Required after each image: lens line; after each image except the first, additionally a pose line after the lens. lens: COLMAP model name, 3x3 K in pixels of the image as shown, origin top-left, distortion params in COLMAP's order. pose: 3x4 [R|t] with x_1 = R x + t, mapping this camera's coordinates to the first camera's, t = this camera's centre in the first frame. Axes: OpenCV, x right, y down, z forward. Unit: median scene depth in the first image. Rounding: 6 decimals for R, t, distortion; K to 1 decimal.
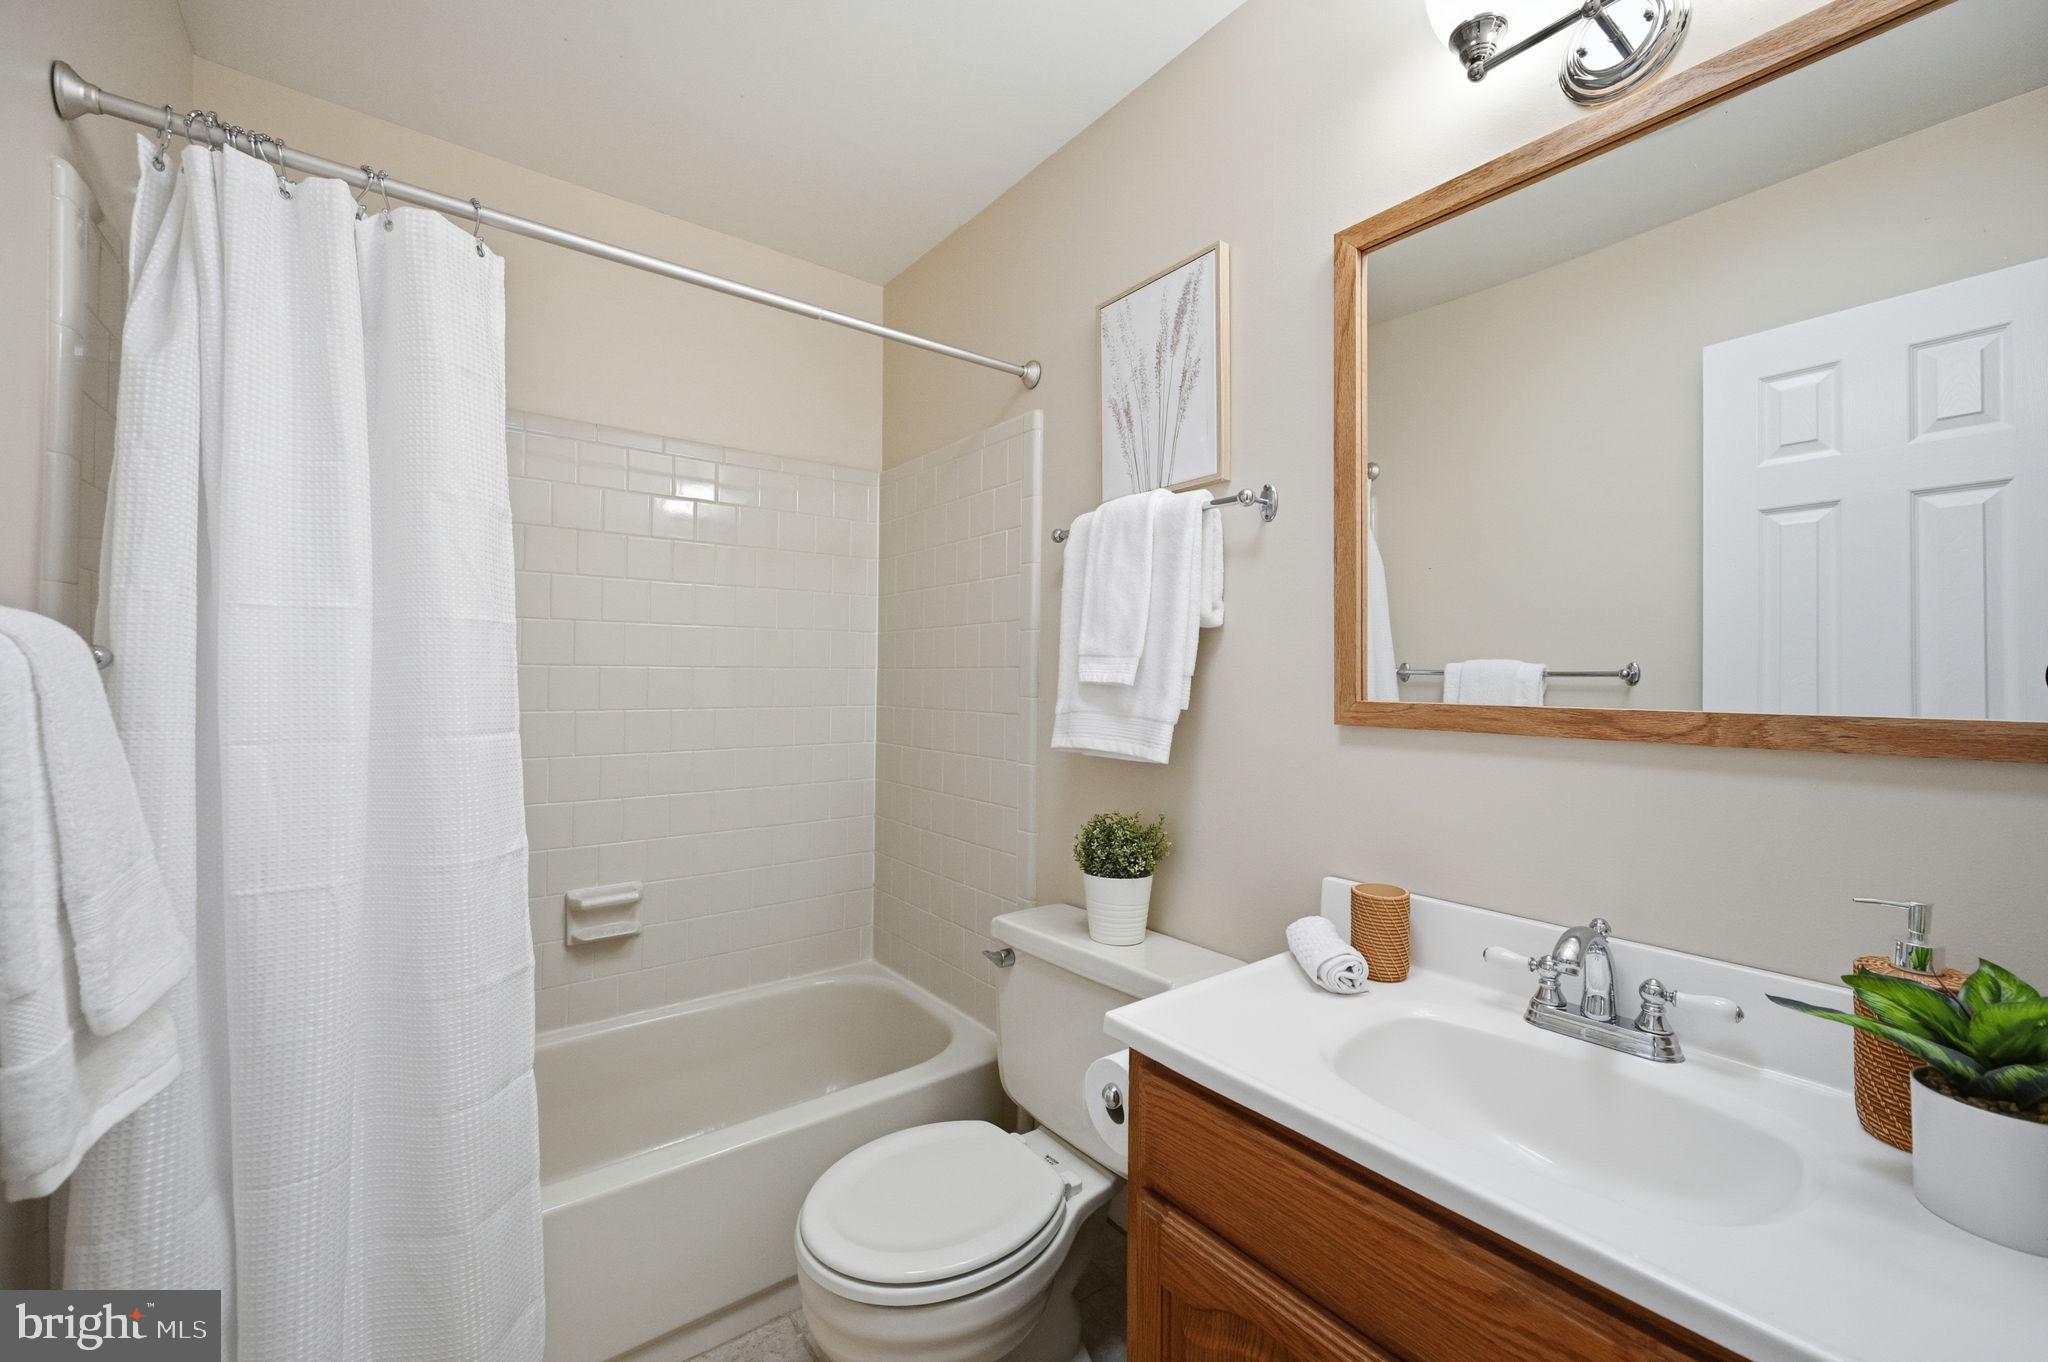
lens RADIAL K [[823.2, 0, 1030.1], [0, 823.2, 685.2], [0, 0, 1]] dist [-0.003973, 0.001290]
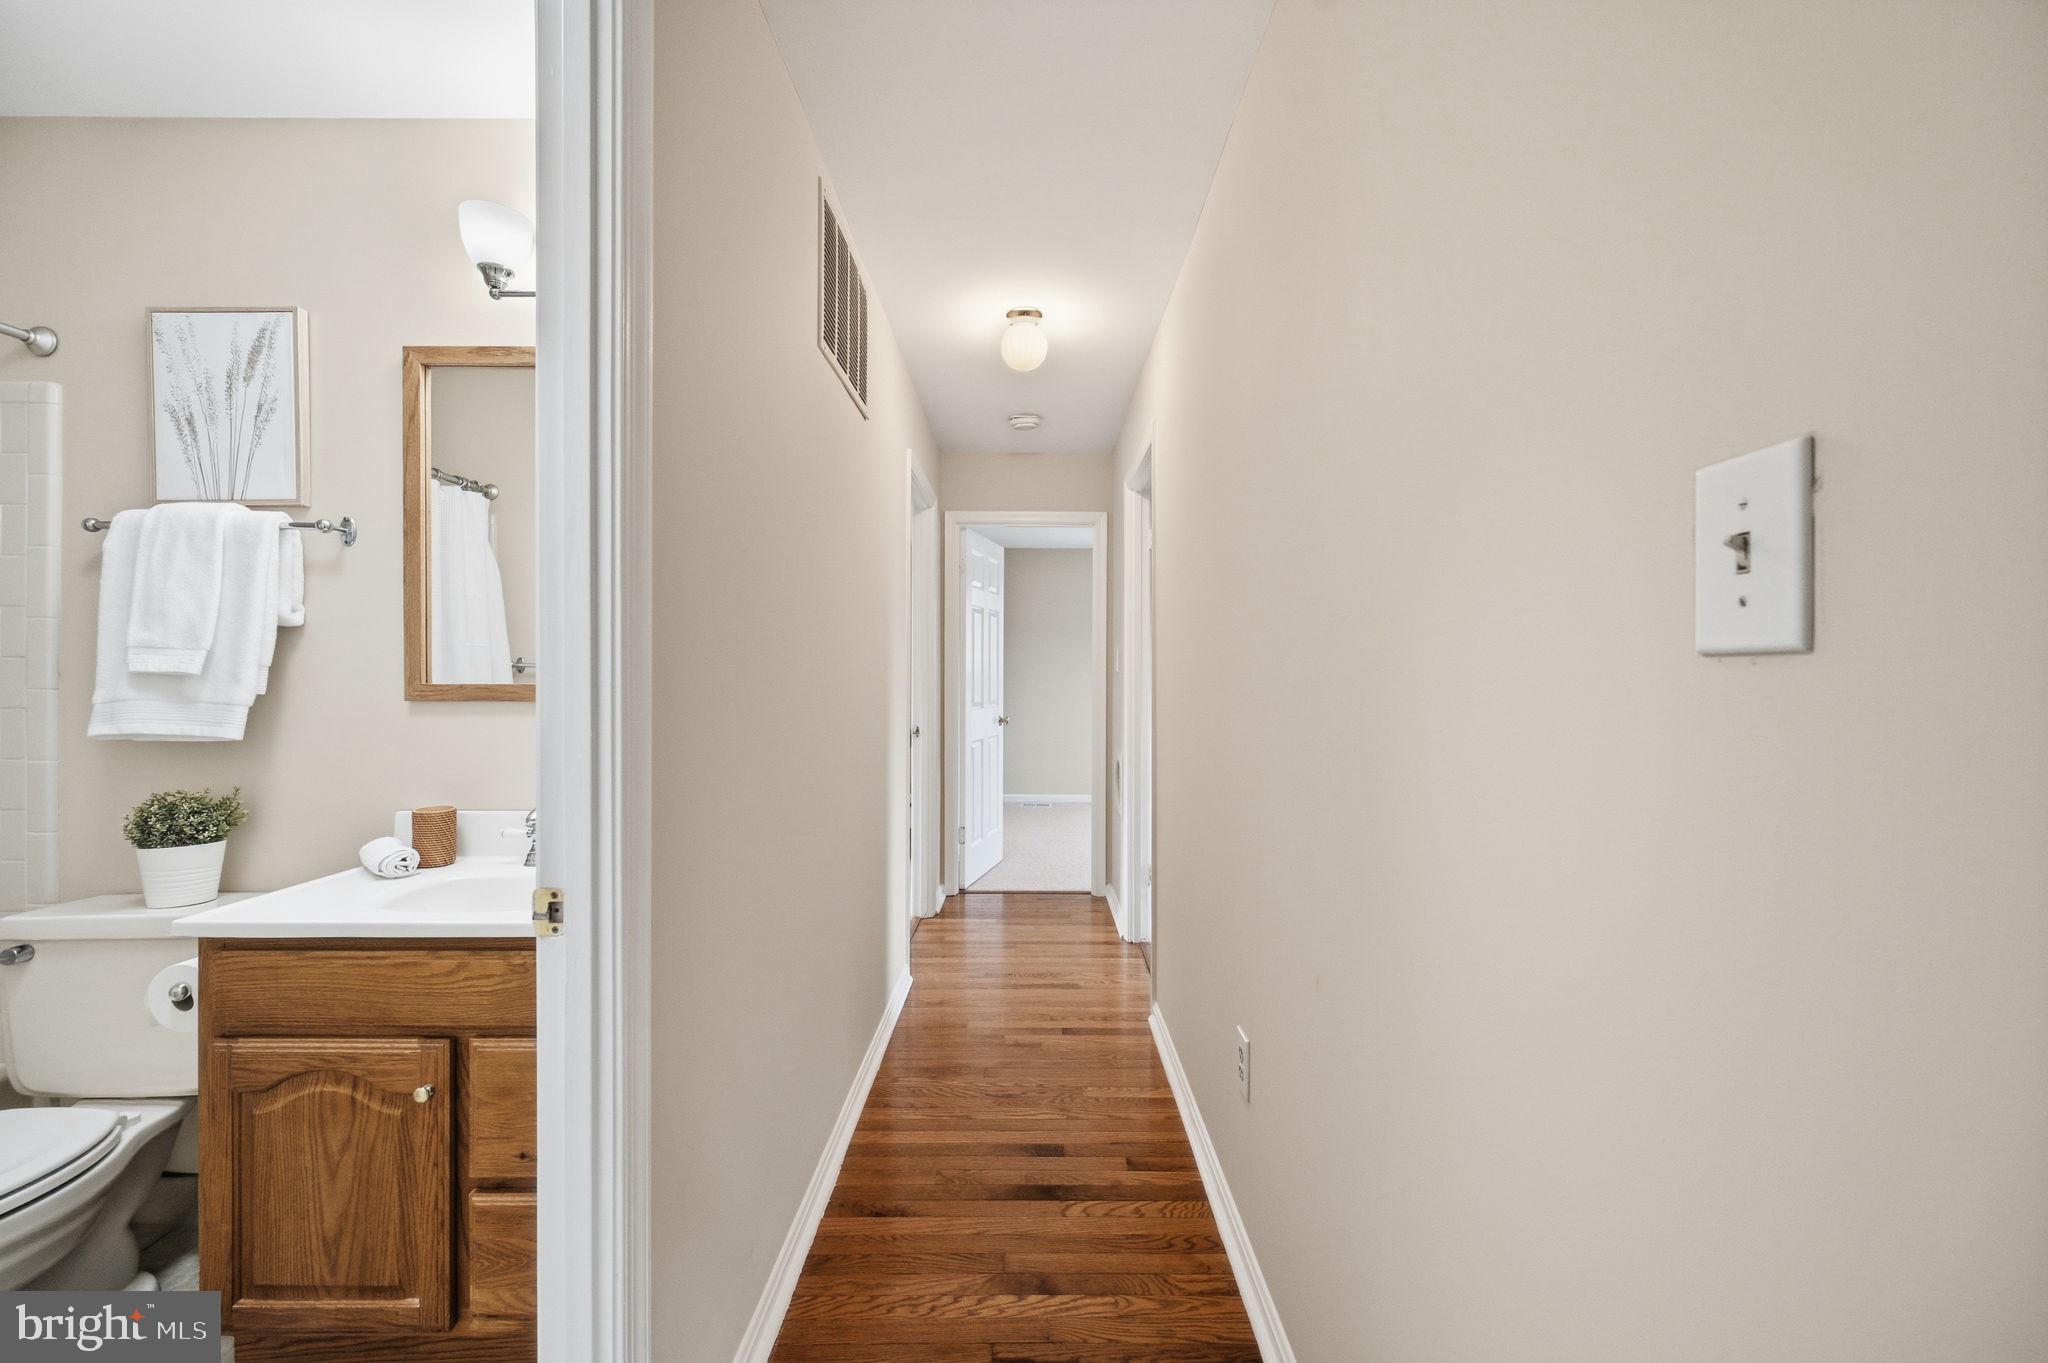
lens RADIAL K [[823.2, 0, 1041.5], [0, 823.2, 678.1], [0, 0, 1]] dist [-0.003973, 0.001290]
pose [[0.605973, -0.007571, 0.795449, -0.073524], [0.008633, 0.999958, 0.002941, 0.012124], [-0.795438, 0.005085, 0.606013, -0.620572]]
